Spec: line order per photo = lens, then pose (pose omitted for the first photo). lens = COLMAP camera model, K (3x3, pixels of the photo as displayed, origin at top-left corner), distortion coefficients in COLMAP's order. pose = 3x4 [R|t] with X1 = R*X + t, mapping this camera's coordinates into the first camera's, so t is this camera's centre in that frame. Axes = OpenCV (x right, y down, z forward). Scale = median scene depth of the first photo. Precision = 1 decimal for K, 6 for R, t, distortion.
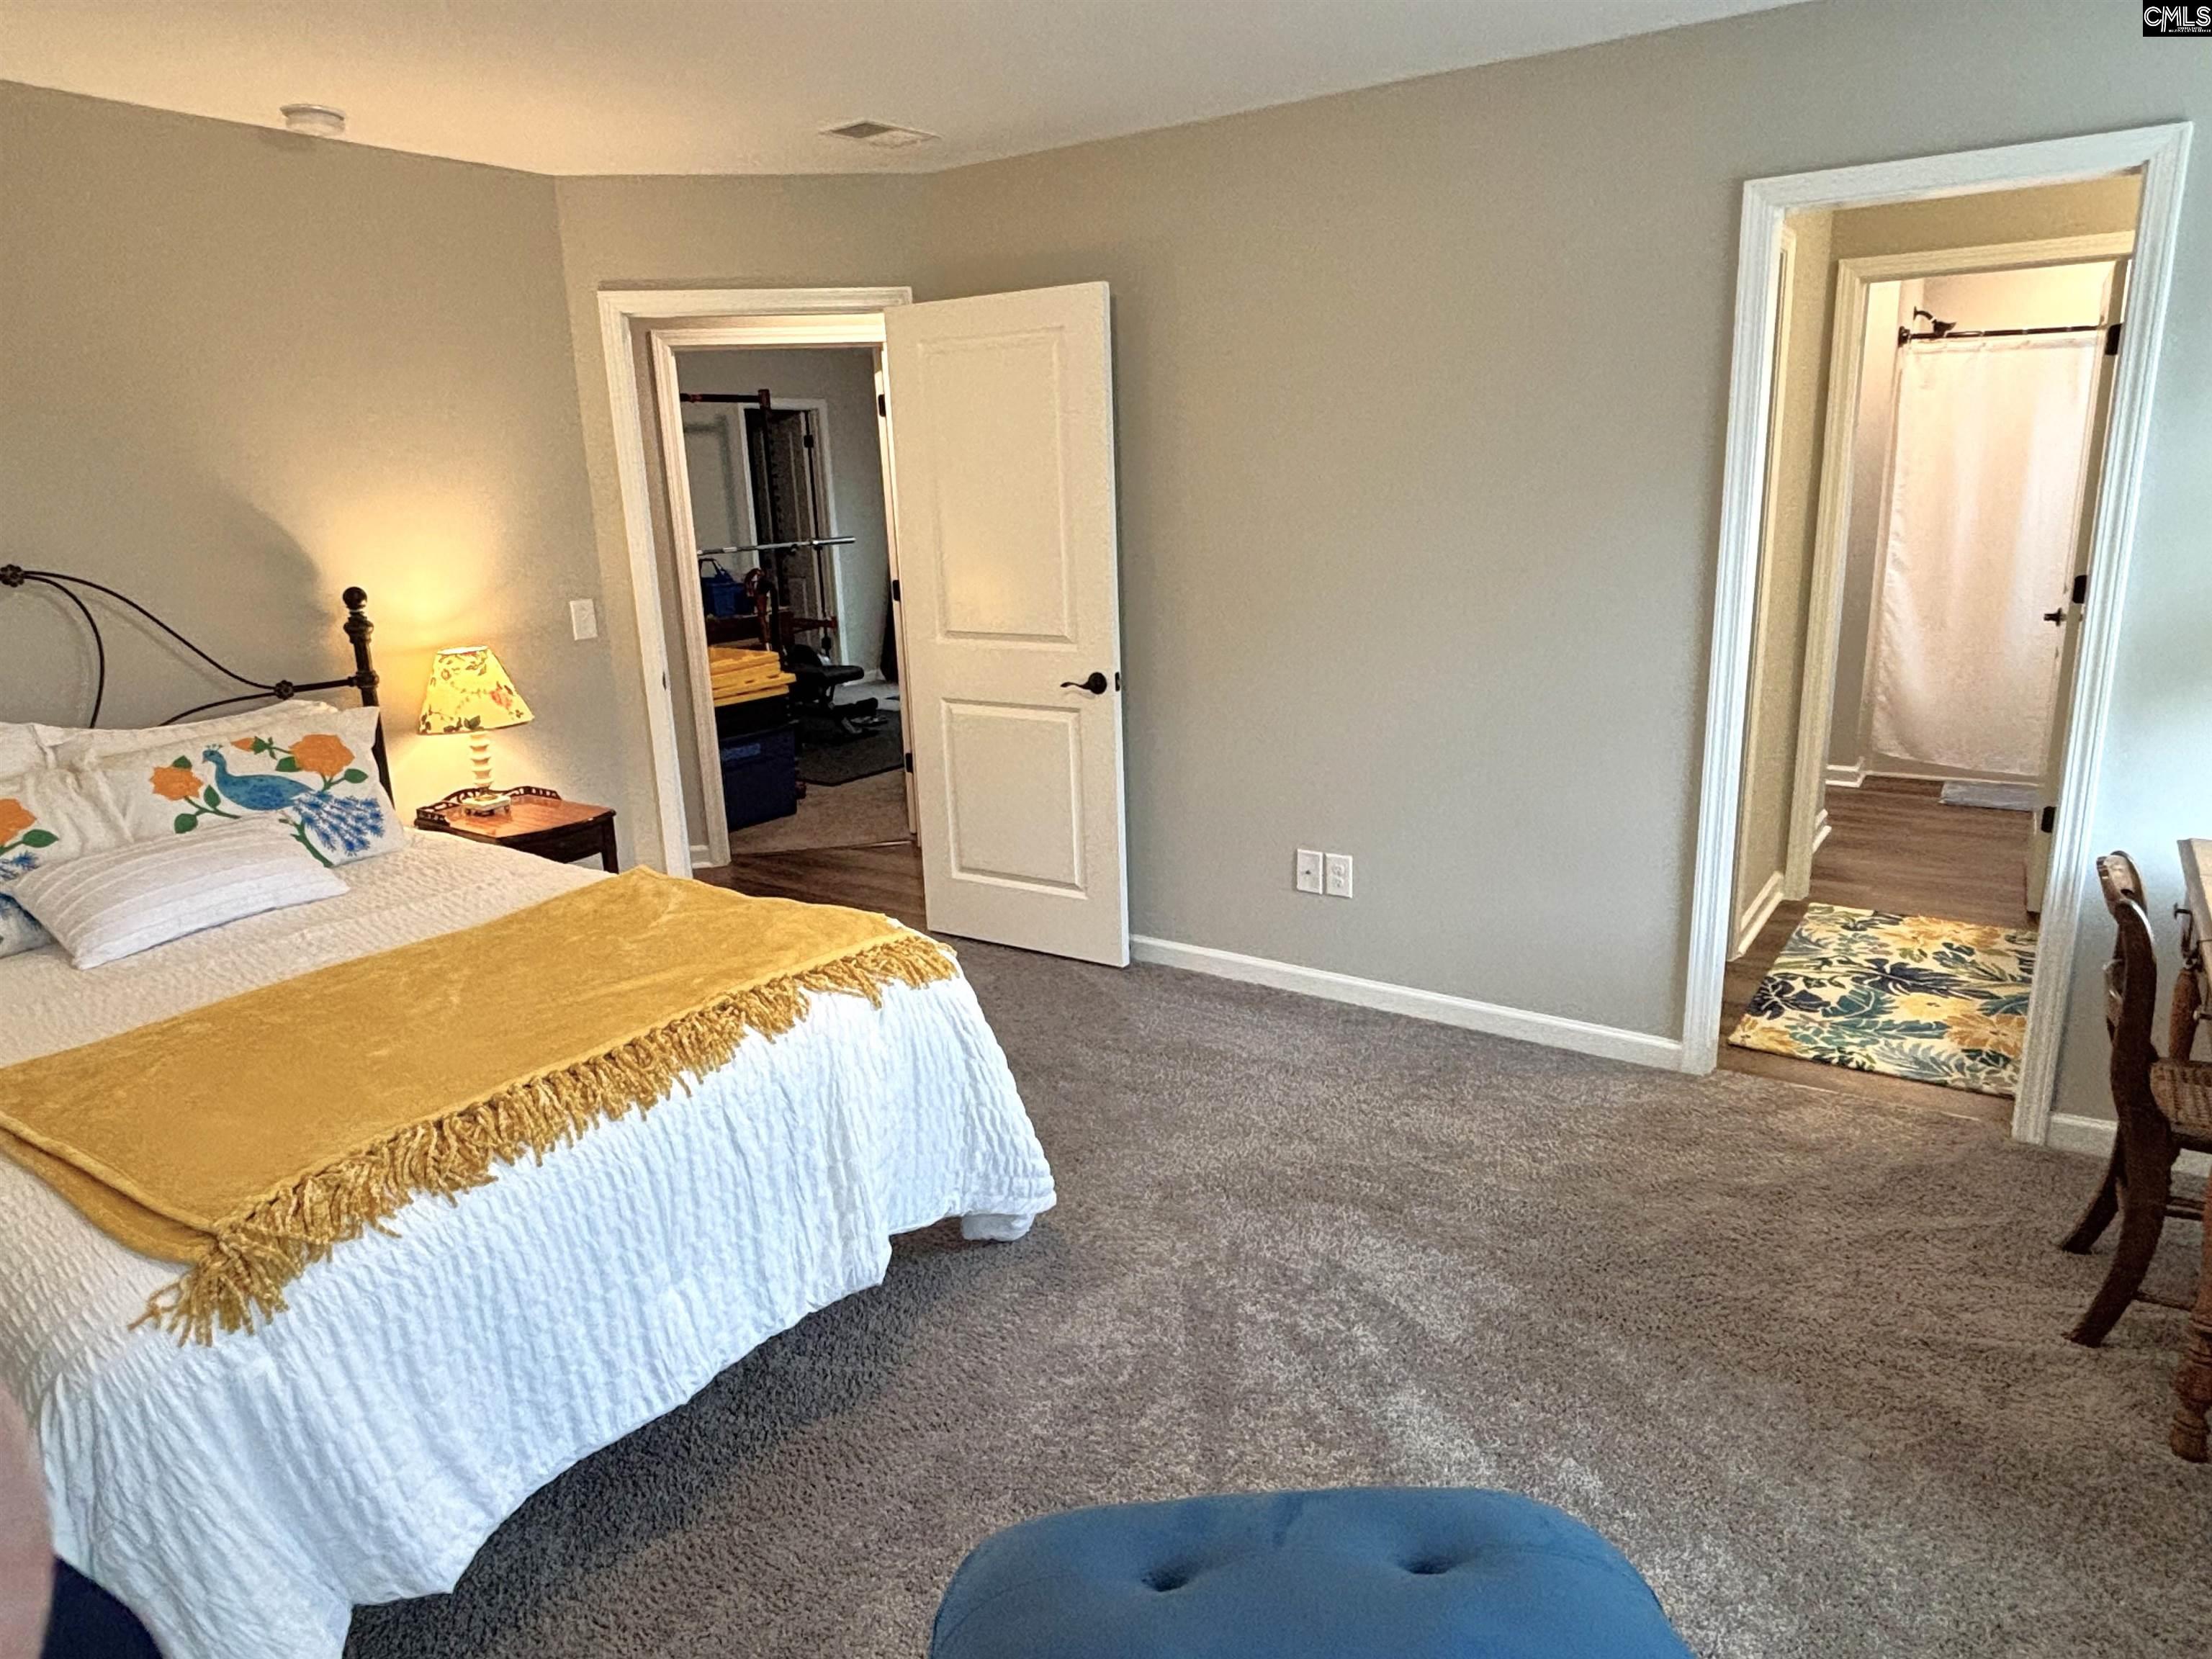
lens RADIAL K [[1343.0, 0, 1094.2], [0, 1343.0, 825.6], [0, 0, 1]] dist [0.061365, -0.086098]
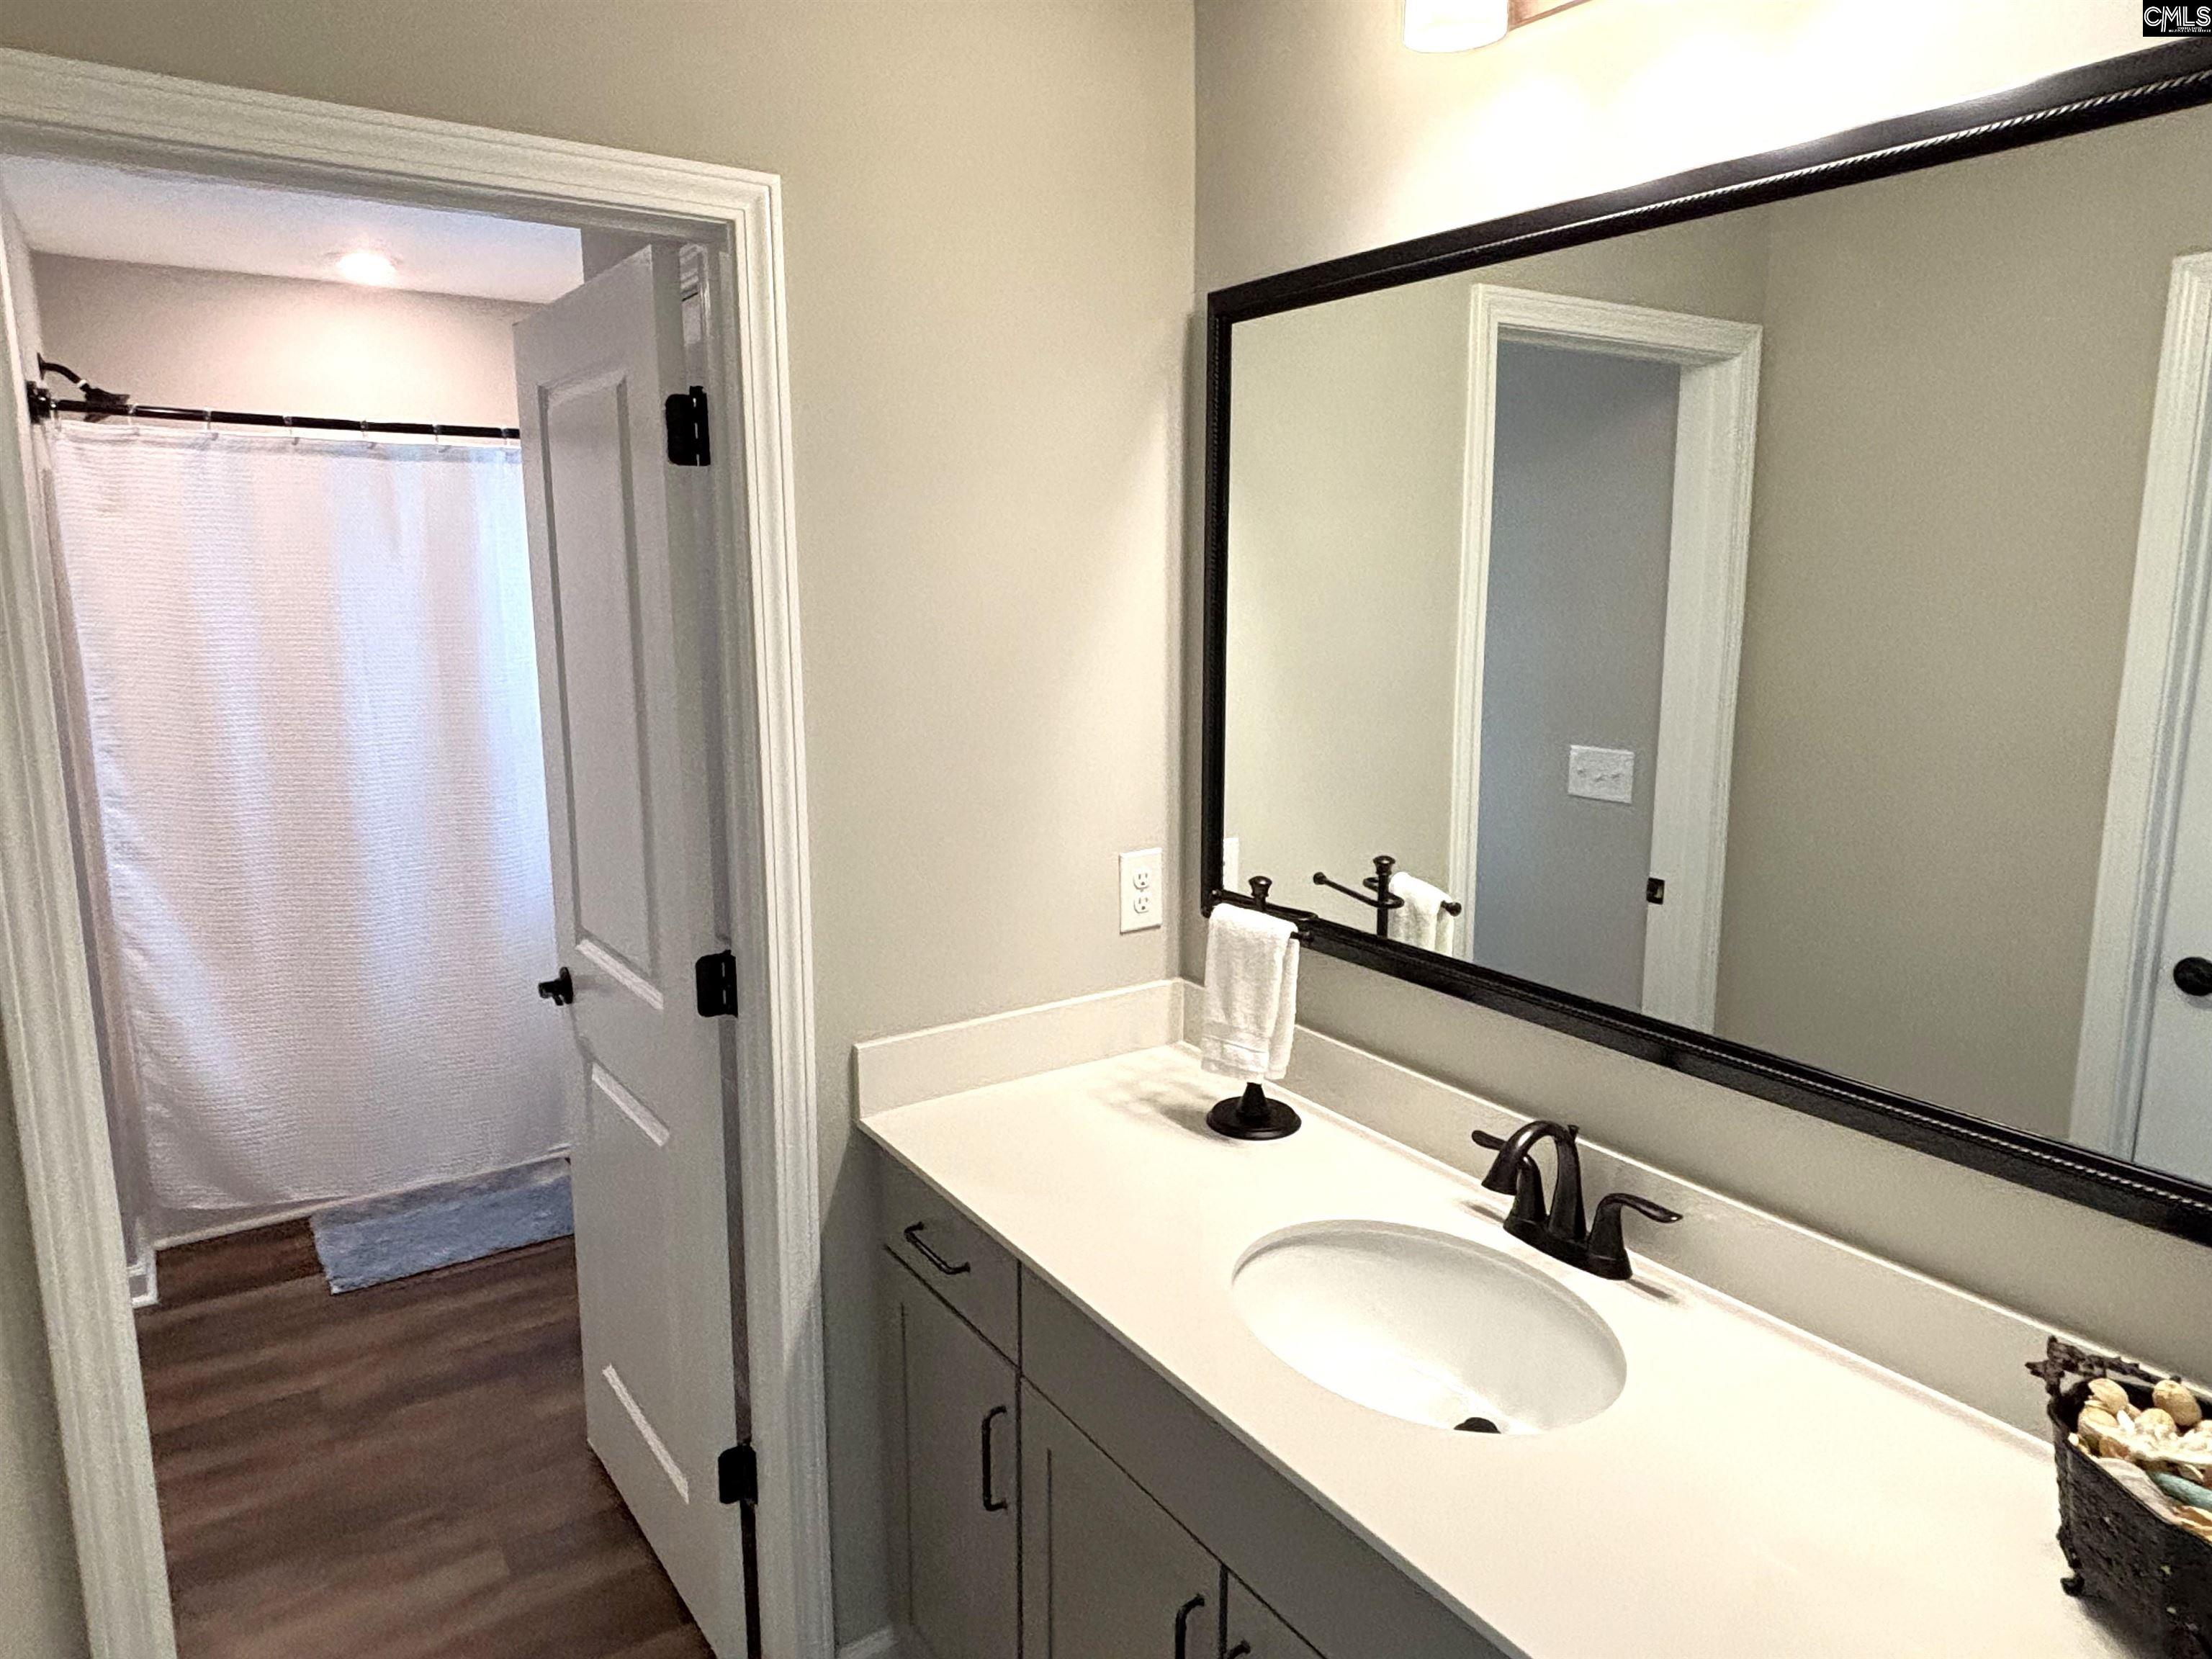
lens RADIAL K [[1343.0, 0, 1094.2], [0, 1343.0, 825.6], [0, 0, 1]] dist [0.061365, -0.086098]
pose [[0.344331, -0.114634, 0.931824, 0.257140], [0.191326, 0.980258, 0.049893, -0.162772], [-0.919147, 0.161102, 0.359465, 0.509949]]
